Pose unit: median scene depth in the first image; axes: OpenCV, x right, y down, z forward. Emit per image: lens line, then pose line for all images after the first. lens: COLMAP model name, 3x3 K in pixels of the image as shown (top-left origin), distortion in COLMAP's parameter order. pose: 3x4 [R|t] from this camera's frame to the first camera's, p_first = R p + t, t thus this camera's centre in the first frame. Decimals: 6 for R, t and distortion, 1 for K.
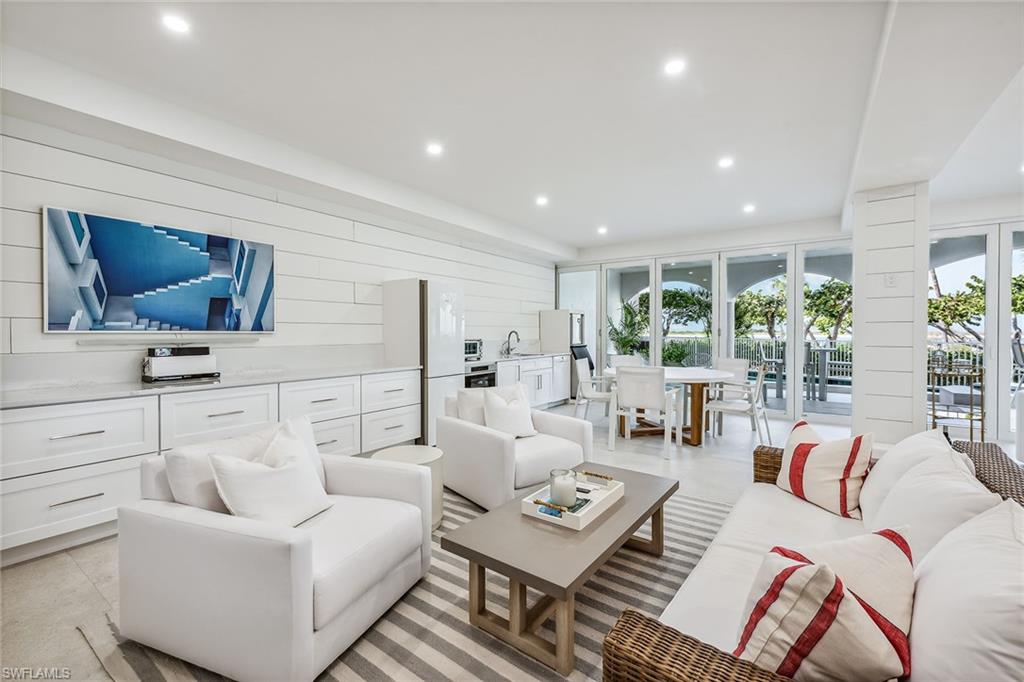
lens RADIAL K [[426.2, 0, 507.3], [0, 426.2, 339.1], [0, 0, 1]] dist [0.019054, -0.000488]
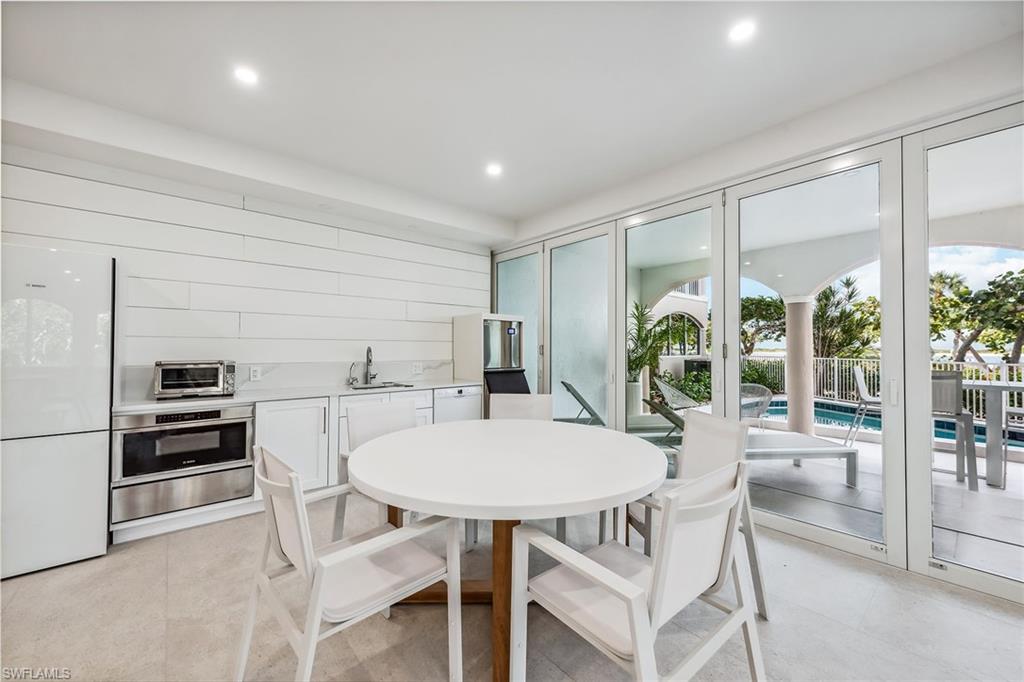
lens RADIAL K [[404.5, 0, 495.9], [0, 404.5, 344.5], [0, 0, 1]] dist [0.006338, 0.000383]
pose [[0.968468, -0.001063, -0.249136, 0.175276], [-0.005903, 0.999612, -0.027213, -0.004142], [0.249068, 0.027825, 0.968086, 0.237044]]
